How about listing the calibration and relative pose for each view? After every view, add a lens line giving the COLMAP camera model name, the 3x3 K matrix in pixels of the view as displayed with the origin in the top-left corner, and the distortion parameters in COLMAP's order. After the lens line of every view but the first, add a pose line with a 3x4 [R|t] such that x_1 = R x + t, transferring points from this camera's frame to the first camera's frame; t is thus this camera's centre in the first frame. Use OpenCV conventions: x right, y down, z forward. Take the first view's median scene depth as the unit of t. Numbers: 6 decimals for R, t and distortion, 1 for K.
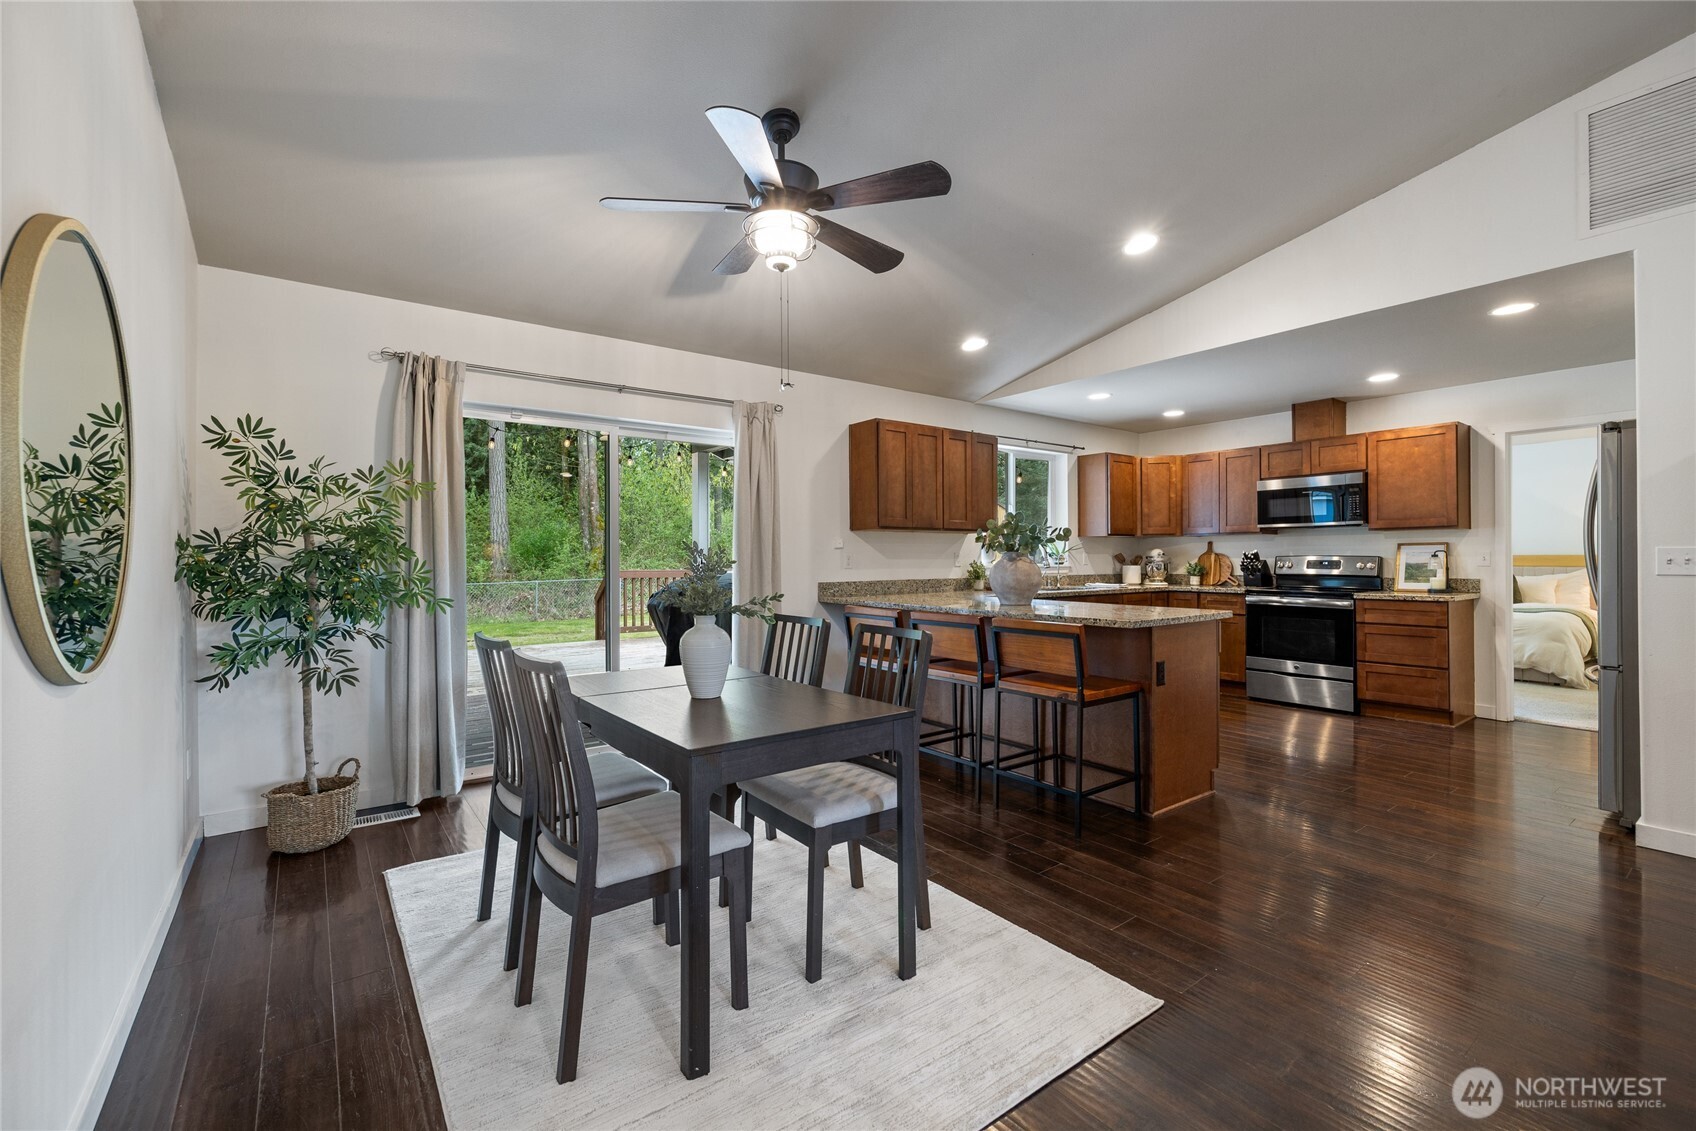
lens RADIAL K [[715.5, 0, 831.9], [0, 715.5, 554.1], [0, 0, 1]] dist [0.003587, -0.000971]
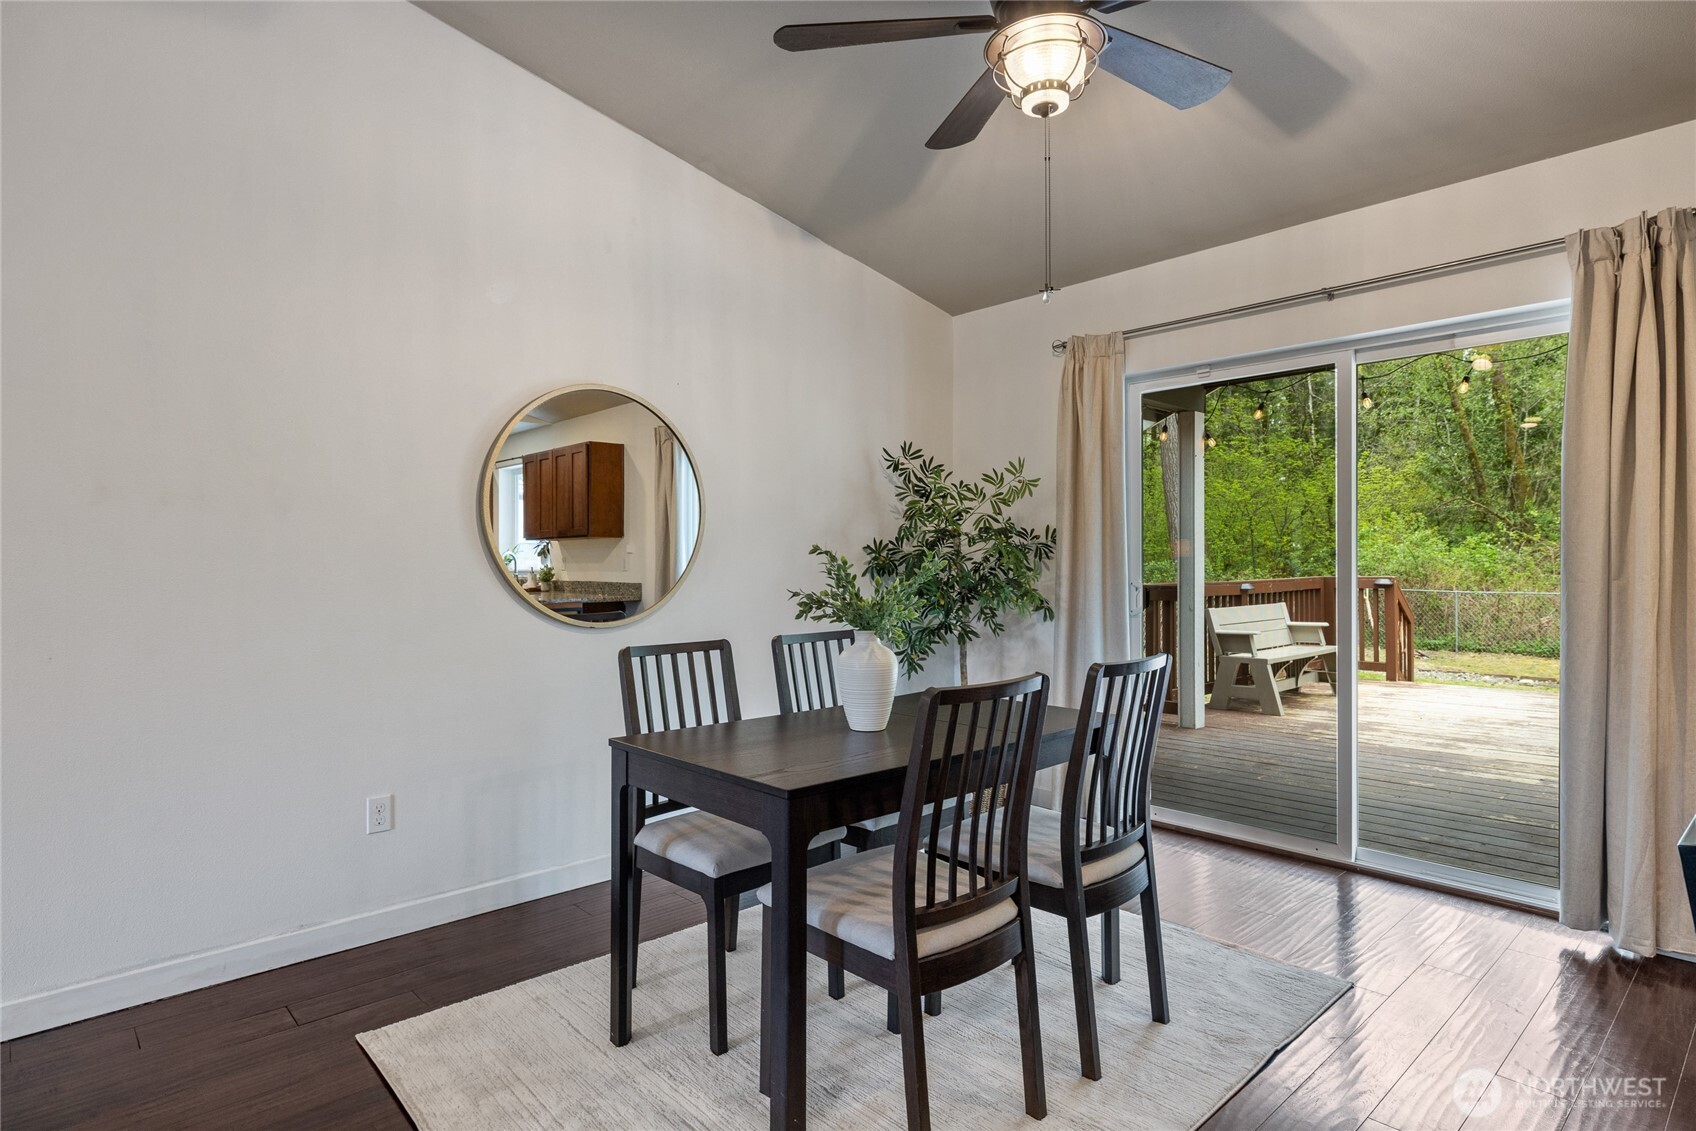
lens RADIAL K [[910.3, 0, 839.0], [0, 910.3, 568.3], [0, 0, 1]] dist [-0.006298, -0.003306]
pose [[0.105621, 0.012741, -0.994325, 0.369250], [0.010837, 0.999844, 0.013963, -0.000861], [0.994347, -0.012250, 0.105467, 0.373506]]
